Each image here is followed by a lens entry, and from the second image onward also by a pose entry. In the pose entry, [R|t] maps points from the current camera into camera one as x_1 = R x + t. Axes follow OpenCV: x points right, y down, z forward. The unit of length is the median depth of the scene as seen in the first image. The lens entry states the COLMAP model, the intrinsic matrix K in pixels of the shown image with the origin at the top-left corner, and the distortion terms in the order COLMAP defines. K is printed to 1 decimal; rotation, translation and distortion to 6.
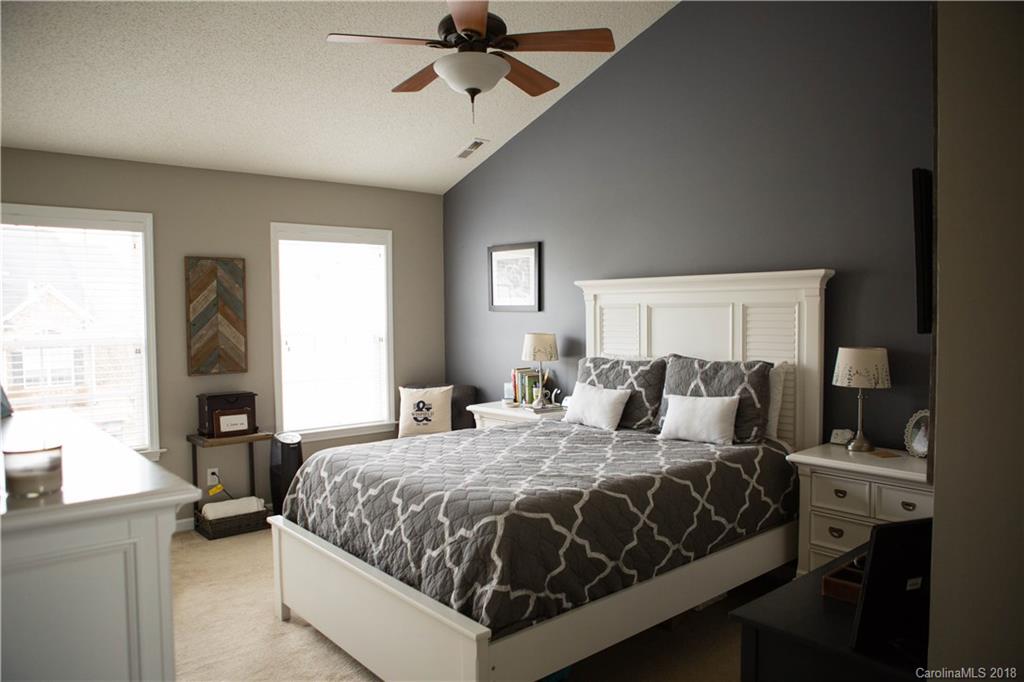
lens RADIAL K [[716.2, 0, 512.0], [0, 716.2, 341.0], [0, 0, 1]] dist [-0.100676, 0.078335]
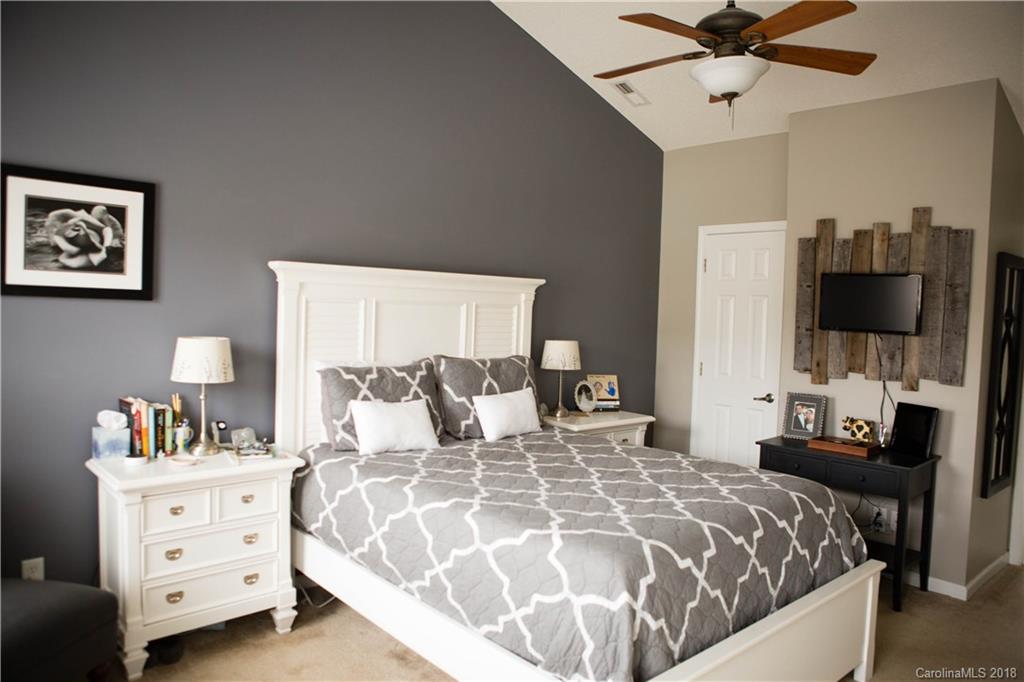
lens RADIAL K [[716.2, 0, 512.0], [0, 716.2, 341.0], [0, 0, 1]] dist [-0.100676, 0.078335]
pose [[-0.019017, -0.039311, 0.999046, -0.667480], [0.009840, 0.999171, 0.039504, -0.033770], [-0.999771, 0.010582, -0.018614, 0.857695]]
